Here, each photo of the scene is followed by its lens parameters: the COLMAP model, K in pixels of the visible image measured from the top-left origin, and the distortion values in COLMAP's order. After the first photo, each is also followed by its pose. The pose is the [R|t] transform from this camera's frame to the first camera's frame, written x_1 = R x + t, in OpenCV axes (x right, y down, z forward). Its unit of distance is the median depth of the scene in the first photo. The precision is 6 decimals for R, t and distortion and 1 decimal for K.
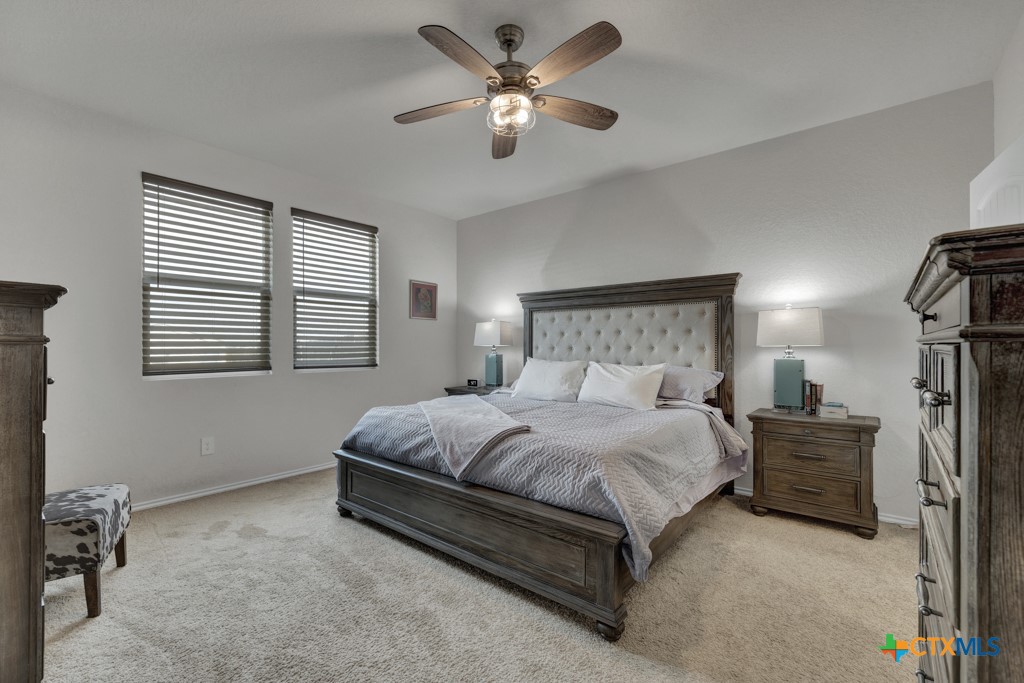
lens RADIAL K [[435.9, 0, 507.2], [0, 435.9, 344.8], [0, 0, 1]] dist [-0.001983, 0.001705]
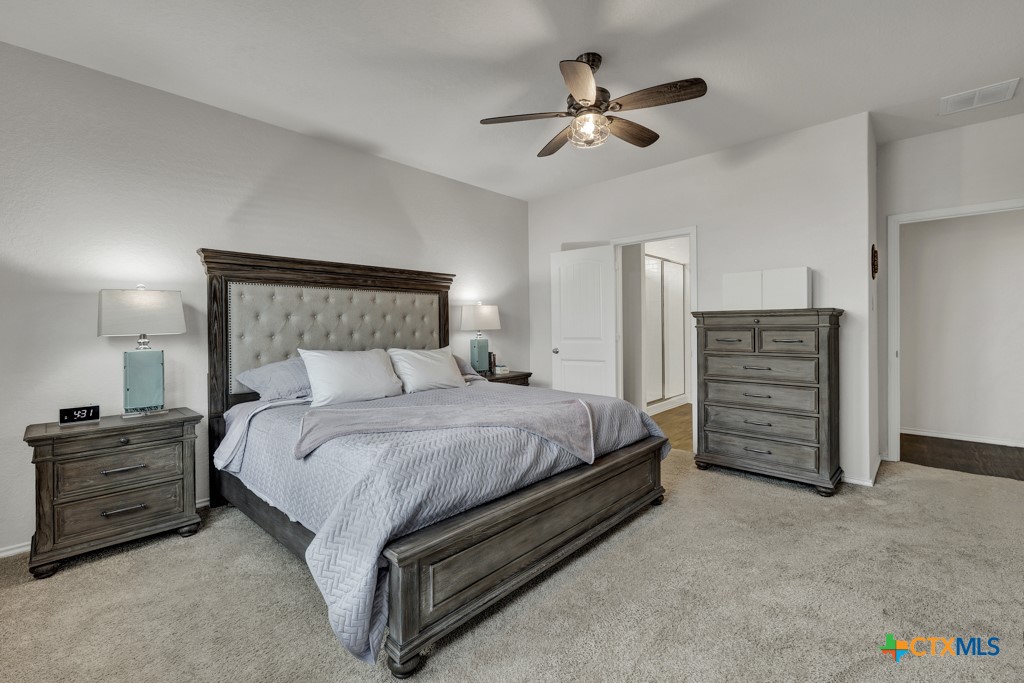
lens RADIAL K [[435.9, 0, 508.4], [0, 435.9, 323.7], [0, 0, 1]] dist [-0.001983, 0.001705]
pose [[0.077513, 0.006669, 0.996969, -0.720534], [0.004443, 0.999965, -0.007035, -0.007409], [-0.996981, 0.004975, 0.077481, 0.696231]]
